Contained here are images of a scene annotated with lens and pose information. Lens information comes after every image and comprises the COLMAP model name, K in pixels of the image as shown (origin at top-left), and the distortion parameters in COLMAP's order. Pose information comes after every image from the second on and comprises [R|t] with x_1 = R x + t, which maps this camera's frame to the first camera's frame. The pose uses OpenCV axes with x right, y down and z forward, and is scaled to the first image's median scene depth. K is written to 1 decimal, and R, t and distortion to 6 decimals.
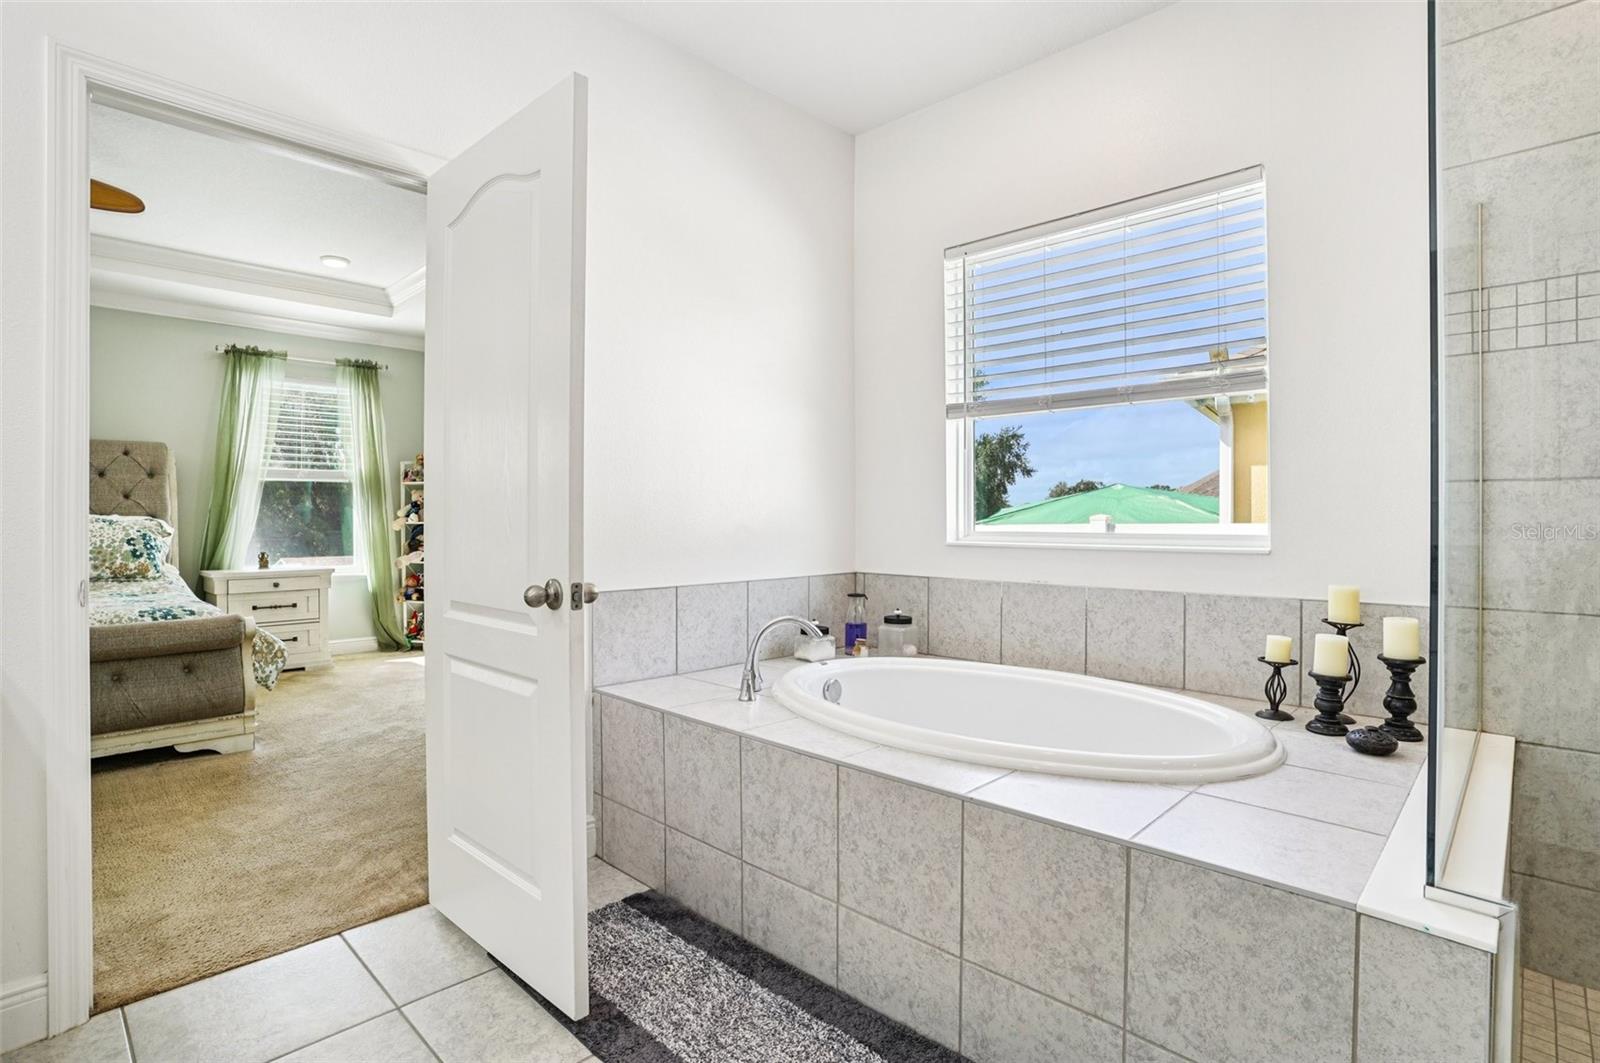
lens RADIAL K [[755.8, 0, 800.0], [0, 755.8, 531.5], [0, 0, 1]] dist [0.000057, -0.000268]
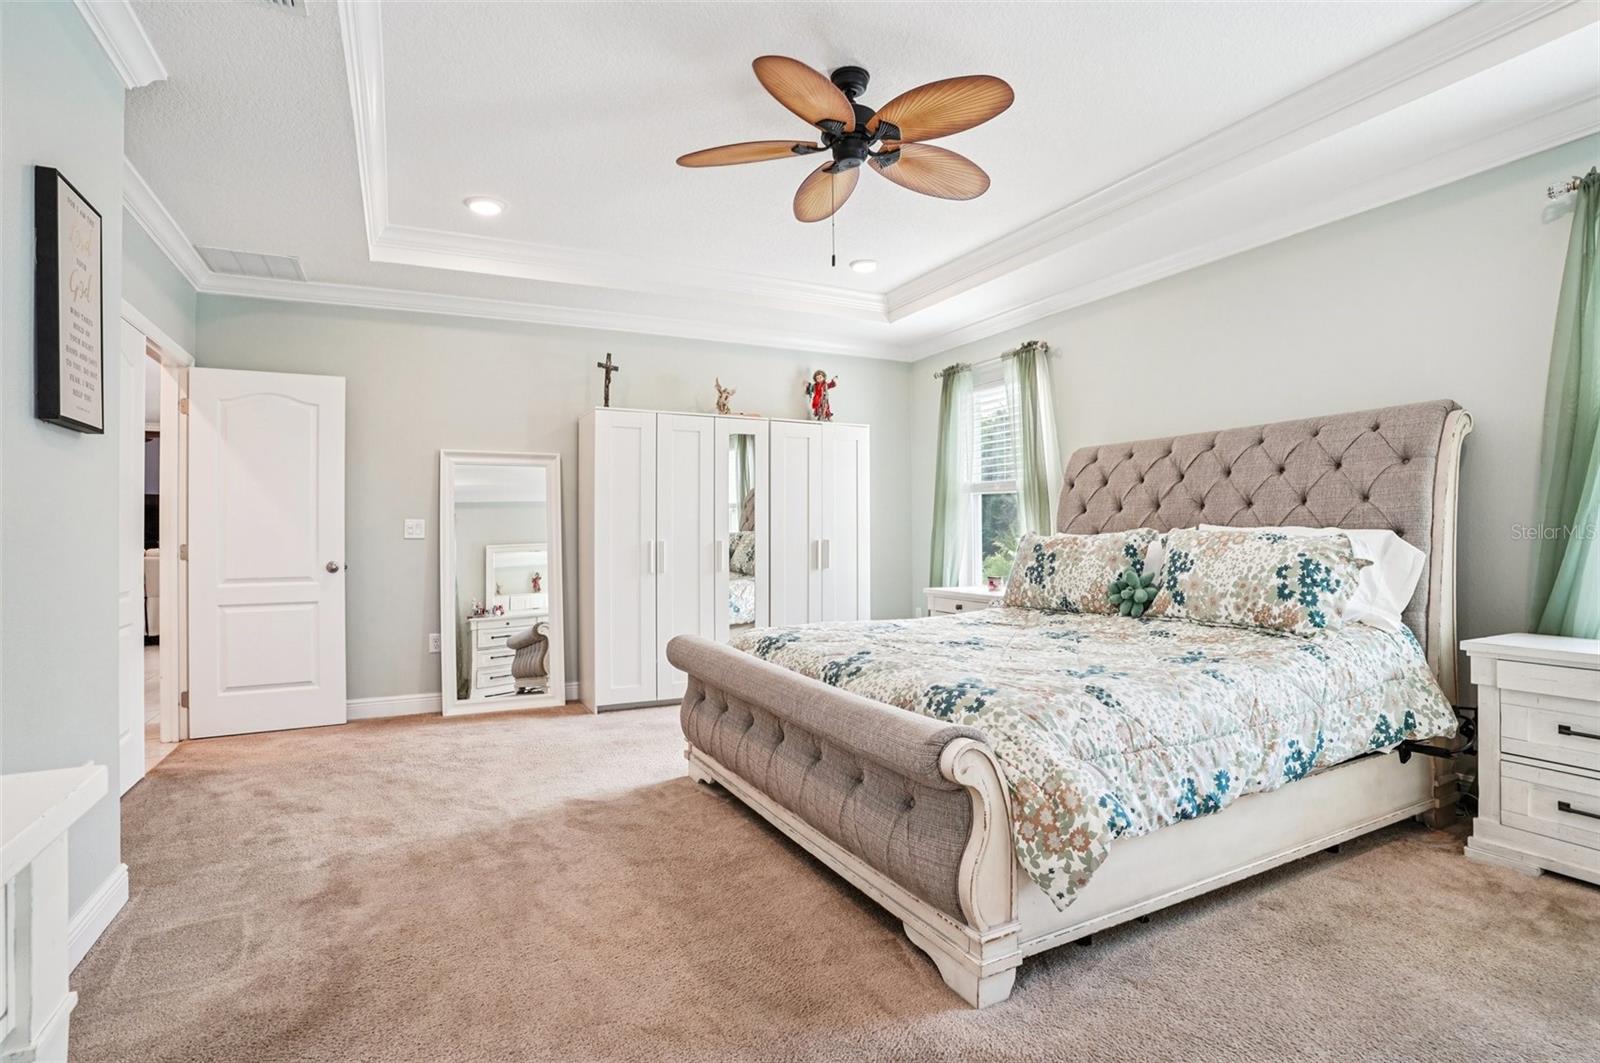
lens RADIAL K [[755.8, 0, 800.0], [0, 755.8, 531.5], [0, 0, 1]] dist [0.000057, -0.000268]
pose [[-0.305083, -0.000709, -0.952325, -0.173623], [-0.007527, 0.999970, 0.001667, -0.017621], [0.952296, 0.007677, -0.305079, 0.809649]]
